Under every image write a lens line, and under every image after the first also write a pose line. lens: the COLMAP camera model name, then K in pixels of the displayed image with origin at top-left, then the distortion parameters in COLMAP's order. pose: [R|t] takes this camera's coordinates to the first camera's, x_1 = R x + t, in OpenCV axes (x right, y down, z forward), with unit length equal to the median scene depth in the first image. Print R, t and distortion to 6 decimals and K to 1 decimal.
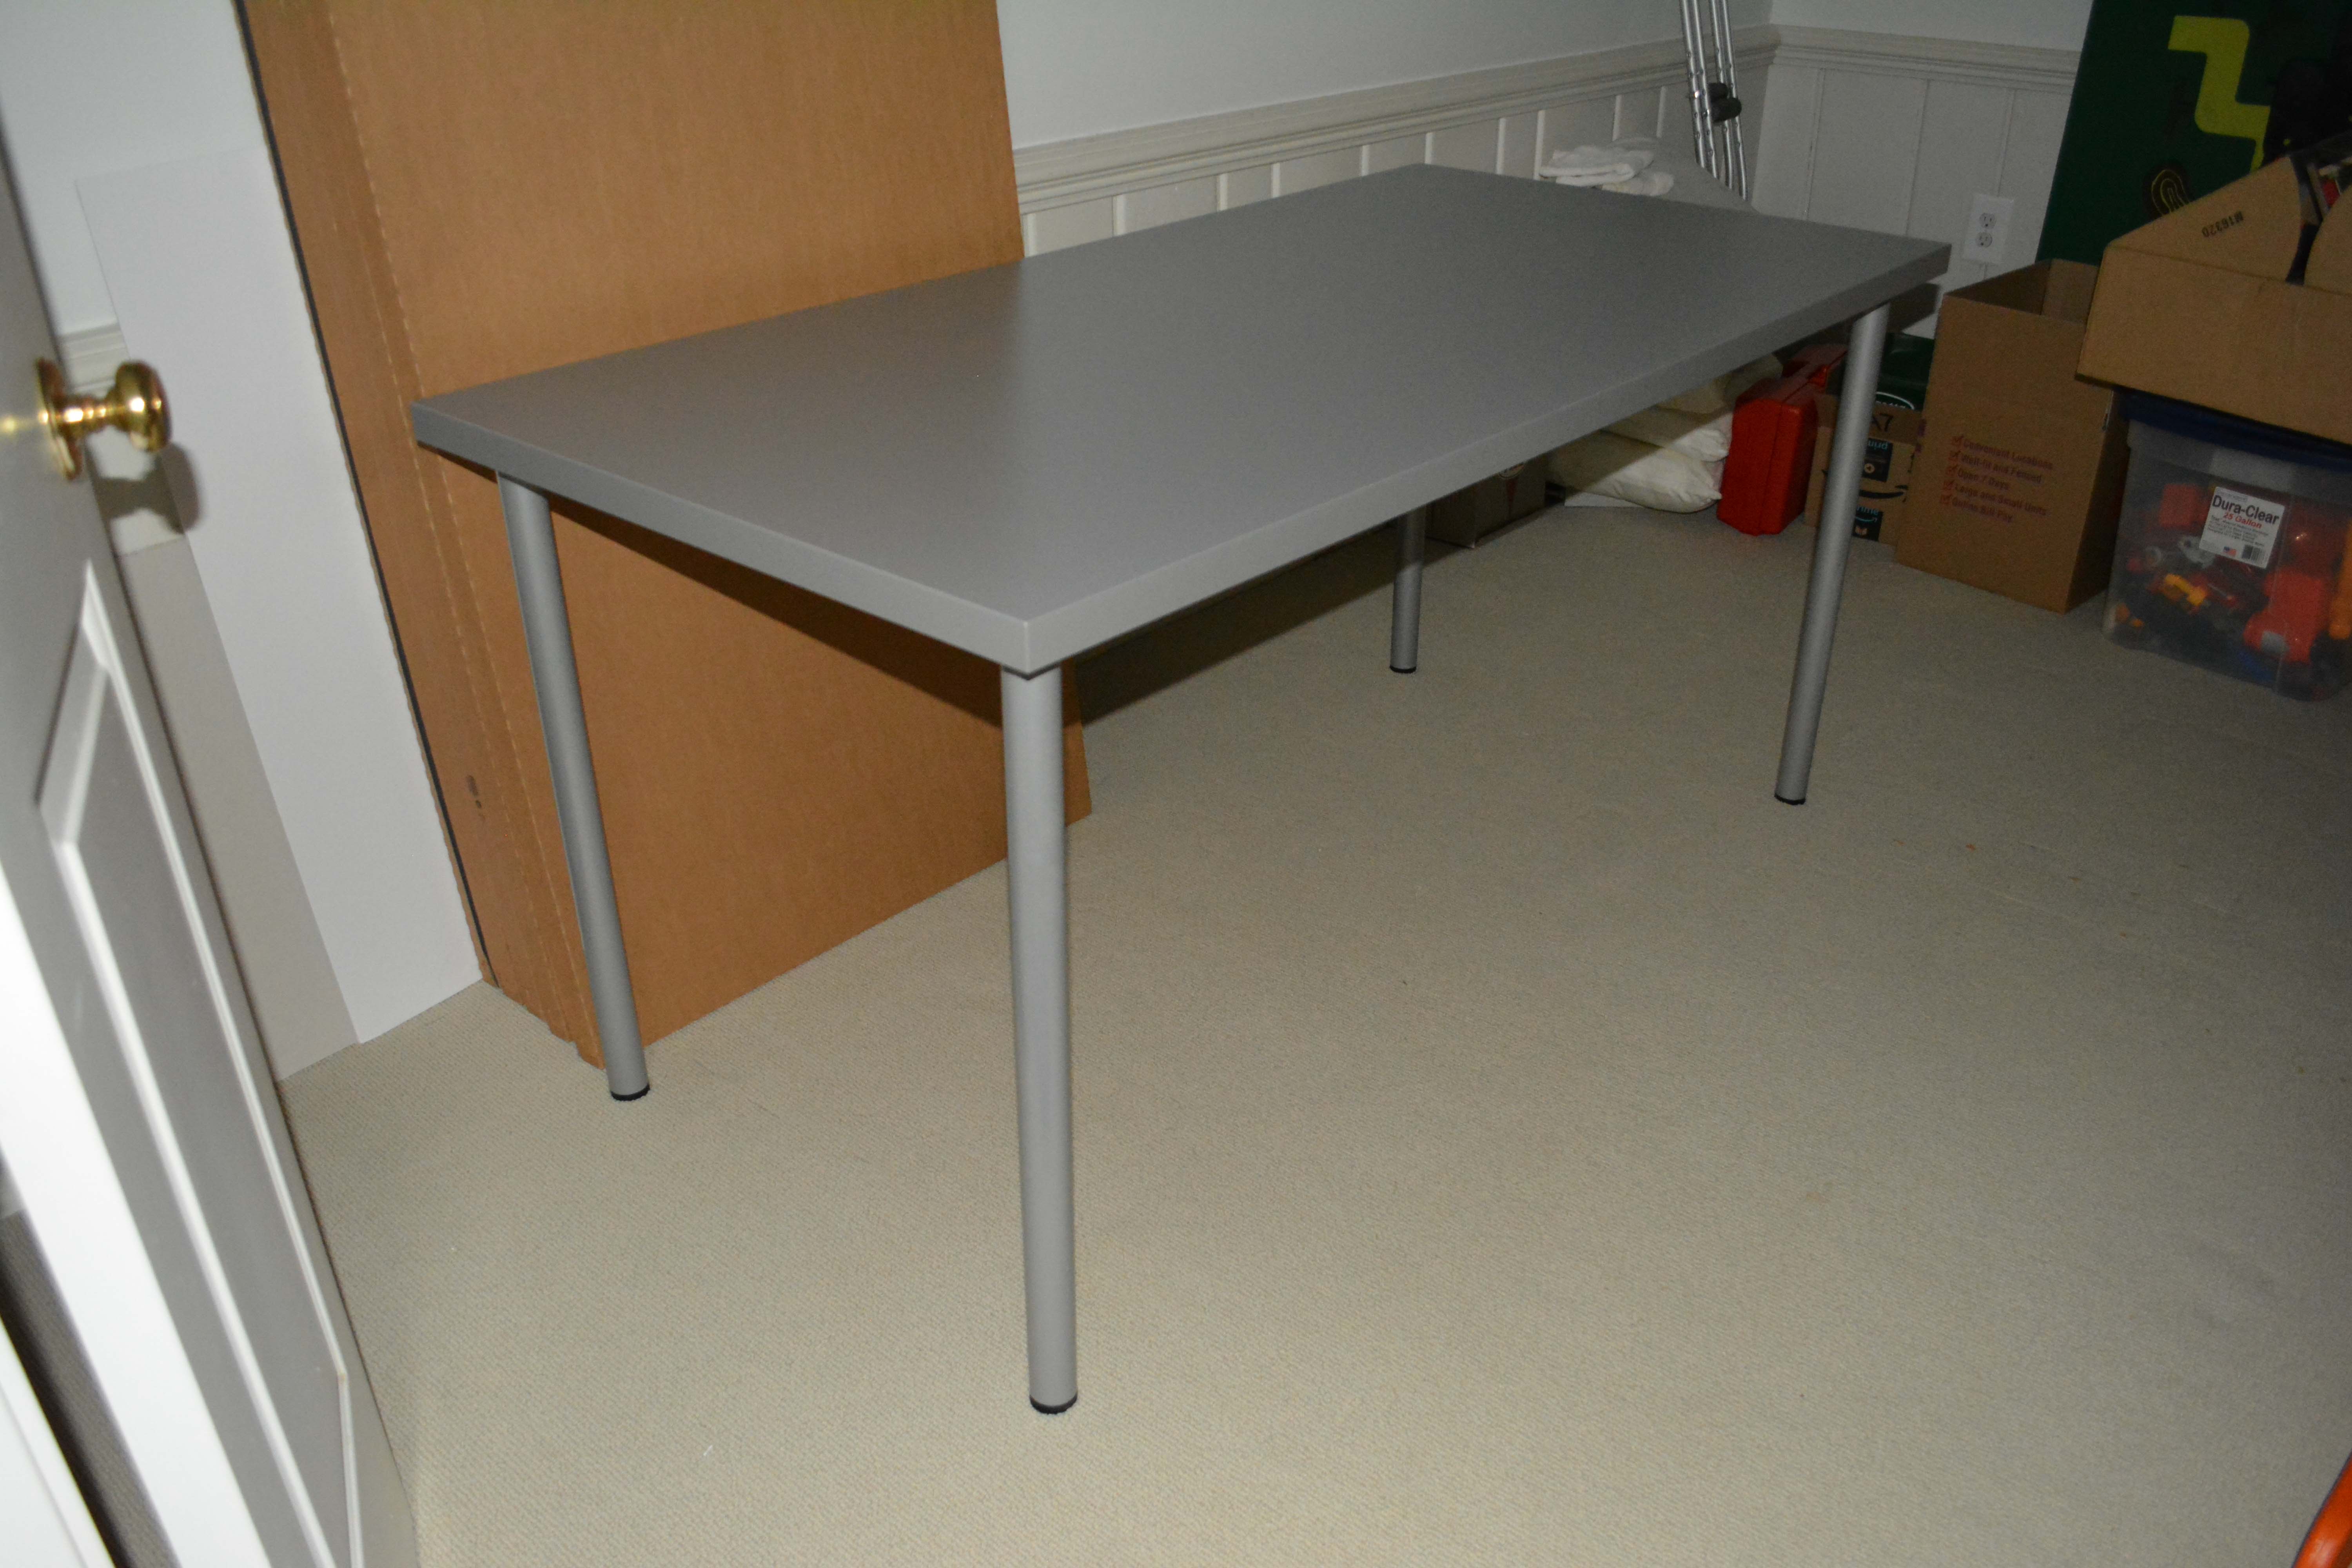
lens RADIAL K [[1794.4, 0, 1224.9], [0, 1794.4, 776.4], [0, 0, 1]] dist [0.001328, -0.079404]
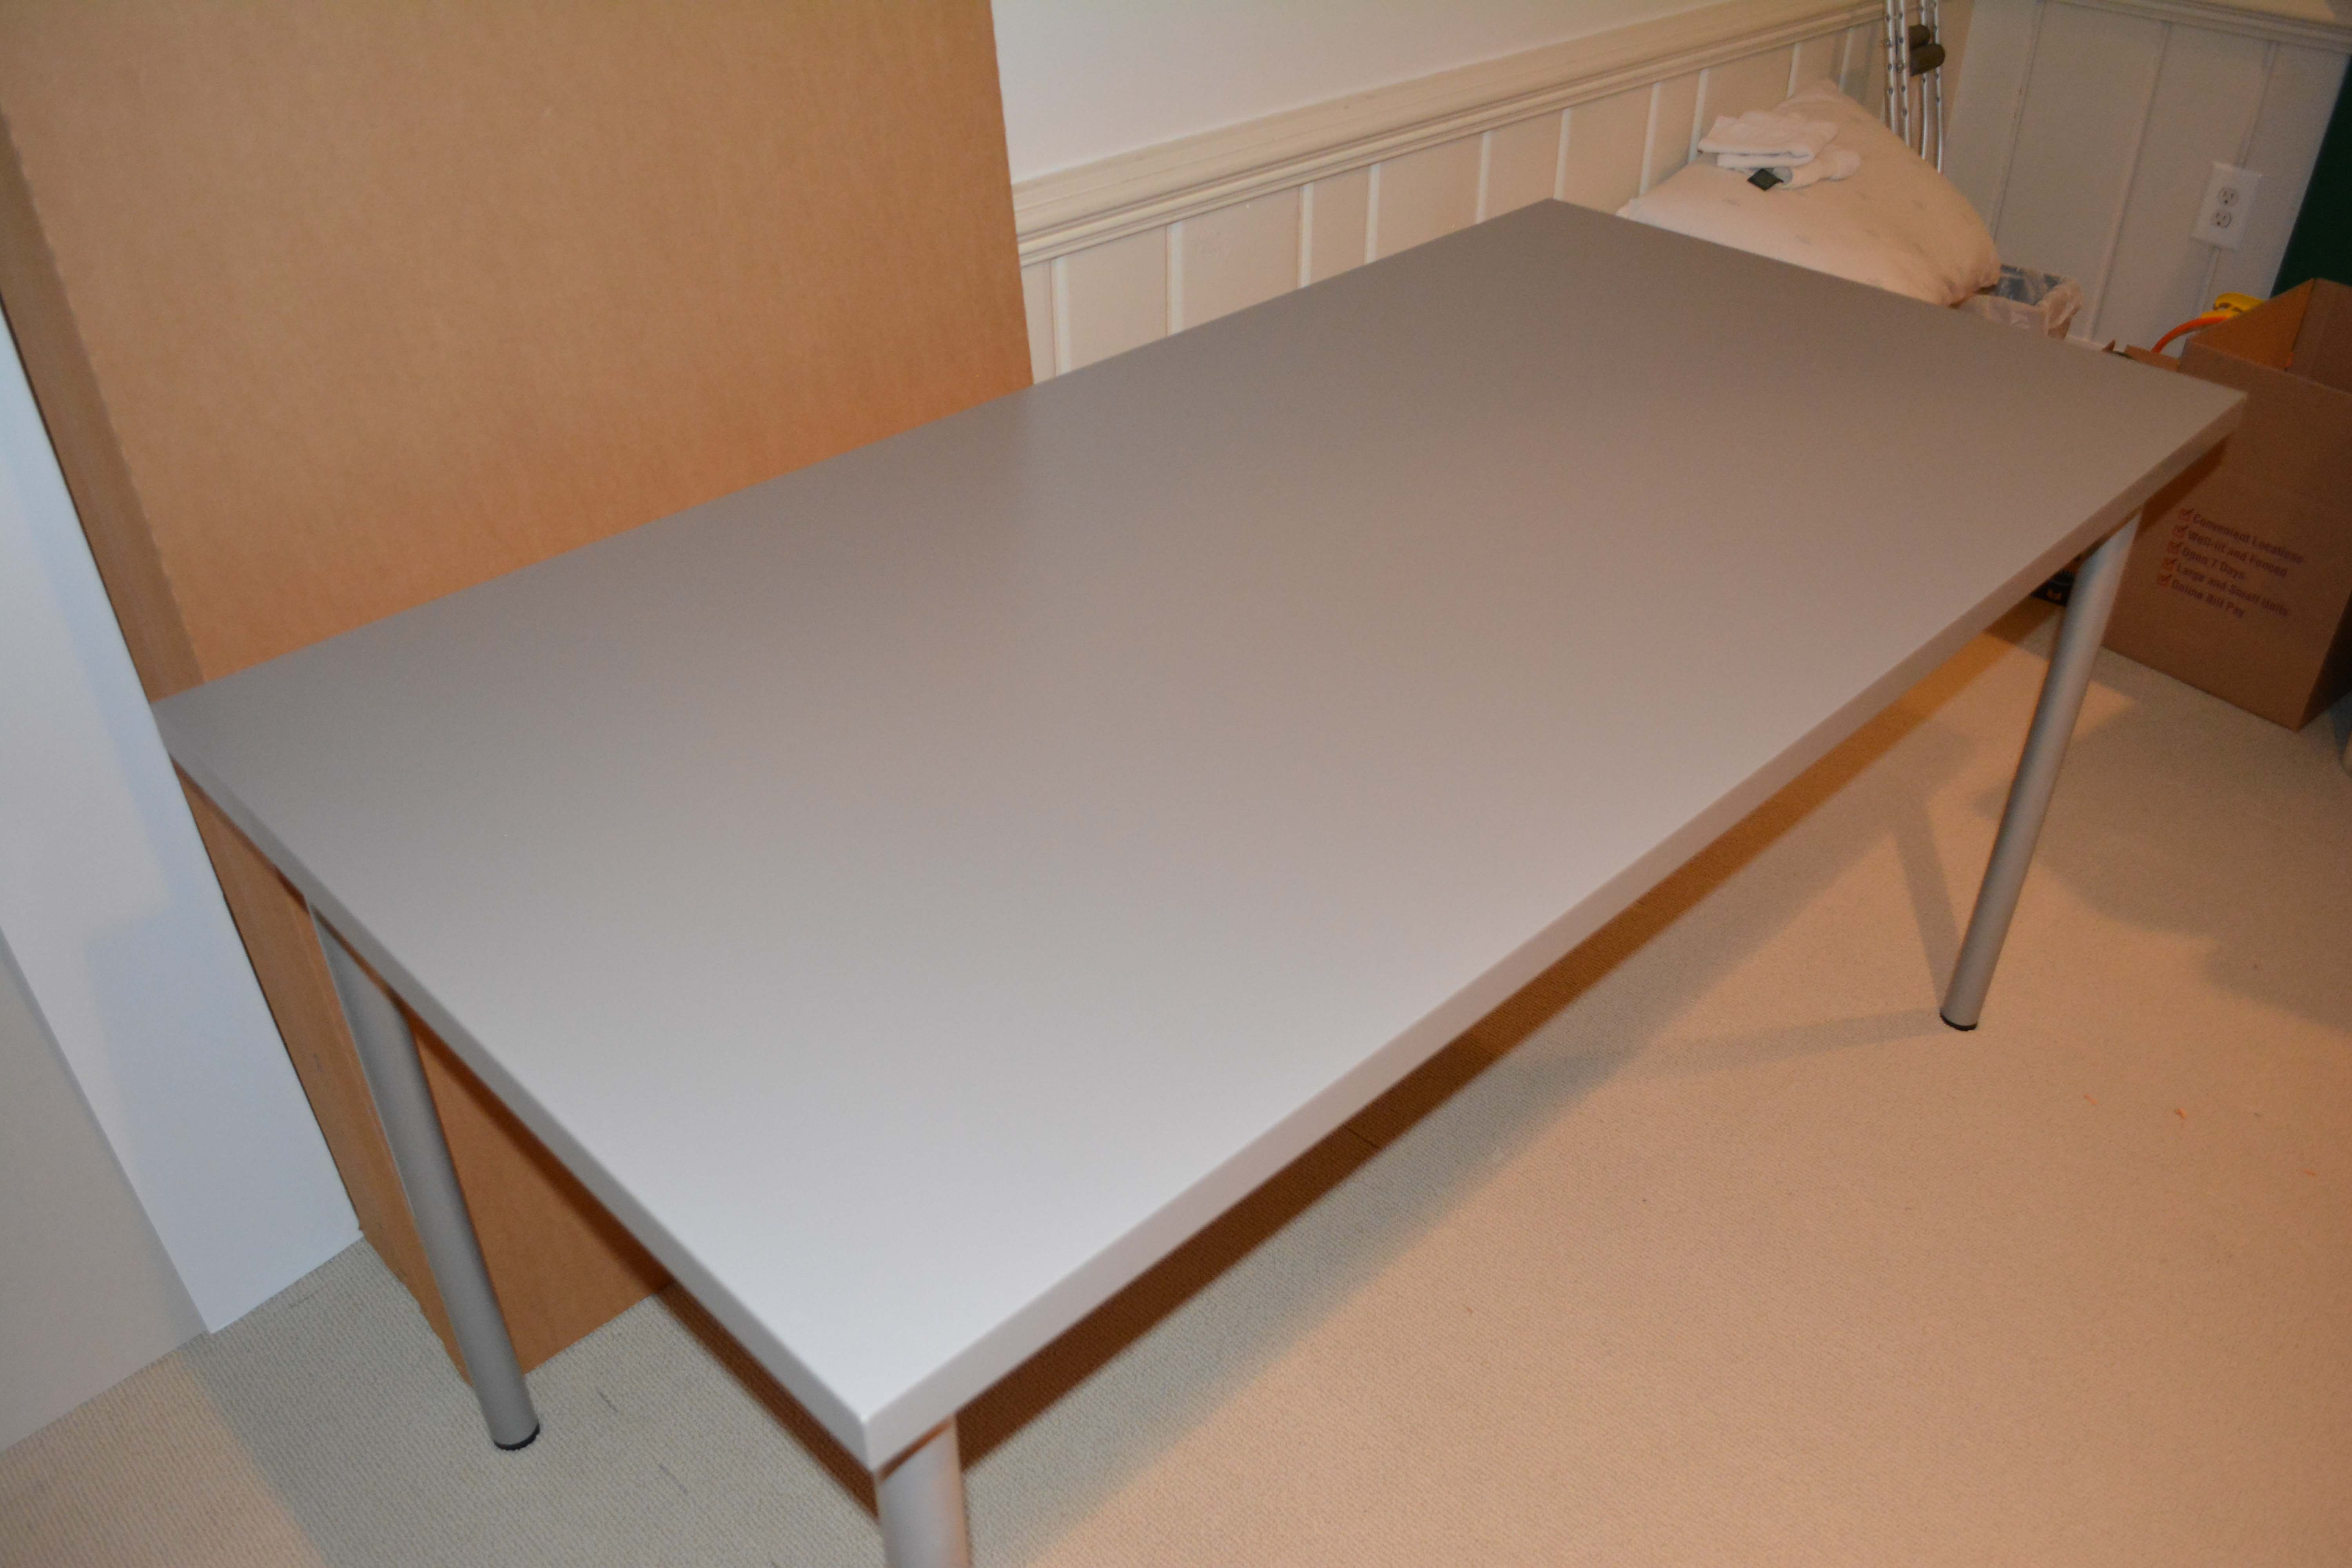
lens RADIAL K [[1794.4, 0, 1224.9], [0, 1794.4, 776.4], [0, 0, 1]] dist [0.001328, -0.079404]
pose [[0.997562, 0.044484, -0.053771, 0.016122], [-0.038526, 0.993495, 0.107163, -0.138328], [0.058188, -0.104830, 0.992786, 0.144669]]
